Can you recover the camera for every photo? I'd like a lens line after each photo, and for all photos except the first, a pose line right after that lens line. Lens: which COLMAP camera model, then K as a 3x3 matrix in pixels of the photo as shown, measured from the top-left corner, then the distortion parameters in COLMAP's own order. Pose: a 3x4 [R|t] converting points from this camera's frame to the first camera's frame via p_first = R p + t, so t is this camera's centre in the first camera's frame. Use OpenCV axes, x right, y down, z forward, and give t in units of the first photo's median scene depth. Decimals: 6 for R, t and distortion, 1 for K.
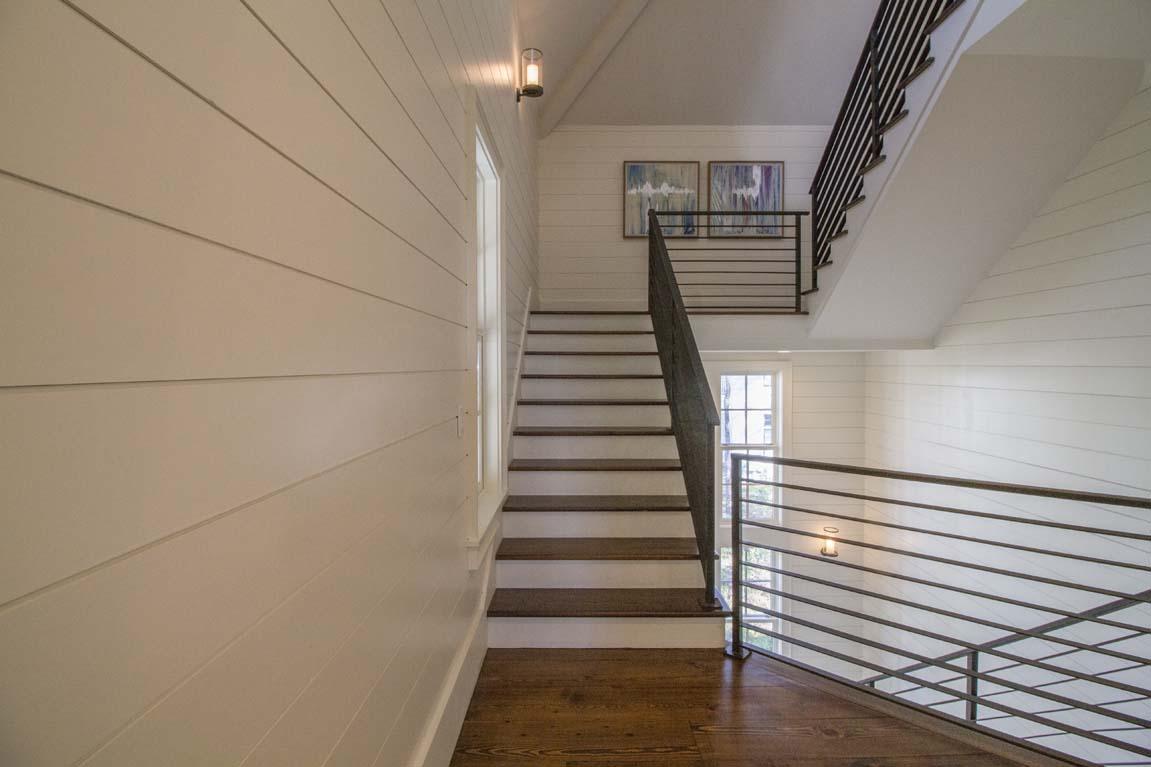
lens RADIAL K [[531.9, 0, 582.8], [0, 531.9, 375.9], [0, 0, 1]] dist [0.000368, -0.019879]
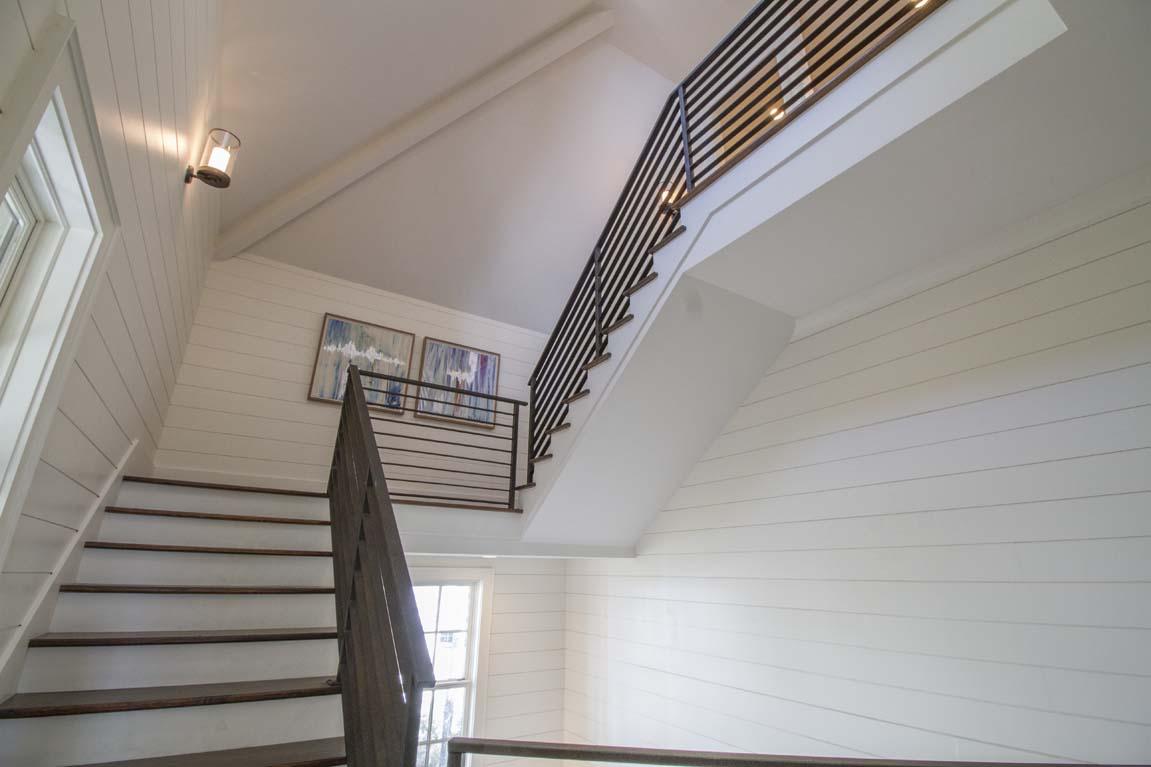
lens RADIAL K [[531.9, 0, 582.8], [0, 531.9, 375.9], [0, 0, 1]] dist [0.000368, -0.019879]
pose [[0.840593, 0.197389, 0.504421, 0.018288], [-0.000664, 0.931613, -0.363450, -0.006395], [-0.541666, 0.305179, 0.783239, 0.182558]]
